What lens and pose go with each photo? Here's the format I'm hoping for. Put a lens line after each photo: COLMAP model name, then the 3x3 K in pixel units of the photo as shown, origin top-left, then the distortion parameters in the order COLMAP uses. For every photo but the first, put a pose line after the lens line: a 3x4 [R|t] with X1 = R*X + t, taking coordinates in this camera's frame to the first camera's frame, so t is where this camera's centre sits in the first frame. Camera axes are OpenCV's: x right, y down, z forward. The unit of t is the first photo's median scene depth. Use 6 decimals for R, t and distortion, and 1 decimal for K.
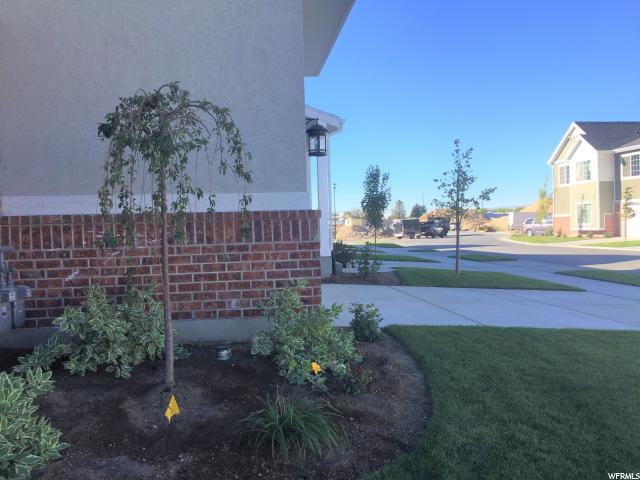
lens RADIAL K [[552.4, 0, 319.6], [0, 552.4, 240.7], [0, 0, 1]] dist [0.013205, -0.015099]
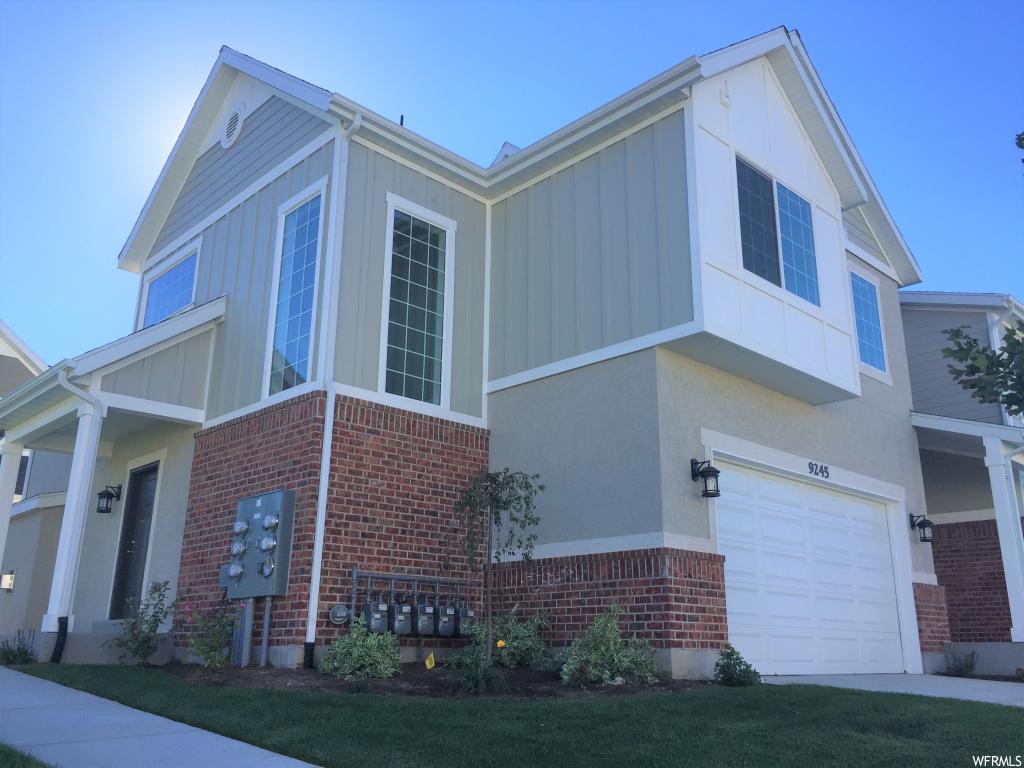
lens RADIAL K [[883.8, 0, 512.3], [0, 883.8, 384.3], [0, 0, 1]] dist [0.013205, -0.015099]
pose [[0.589335, -0.202337, -0.782141, 1.265812], [-0.043410, 0.958800, -0.280747, 0.140006], [0.806722, 0.199407, 0.556271, -0.280980]]
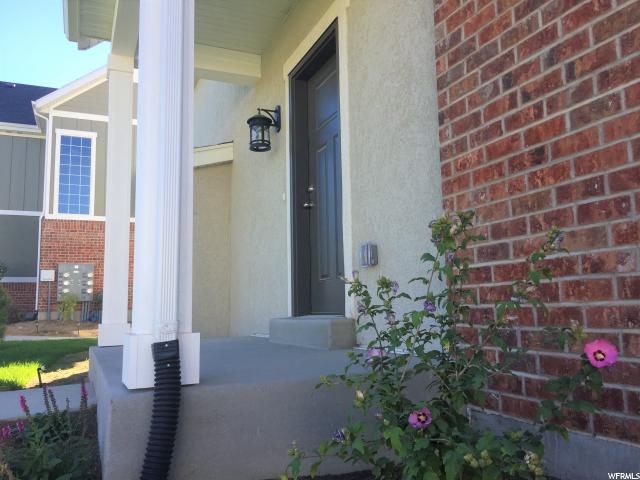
lens RADIAL K [[552.4, 0, 320.5], [0, 552.4, 240.0], [0, 0, 1]] dist [0.013205, -0.015099]
pose [[0.263377, -0.100419, -0.959452, -1.511086], [-0.011470, 0.994171, -0.107201, 0.067015], [0.964625, 0.039239, 0.260690, 0.329480]]
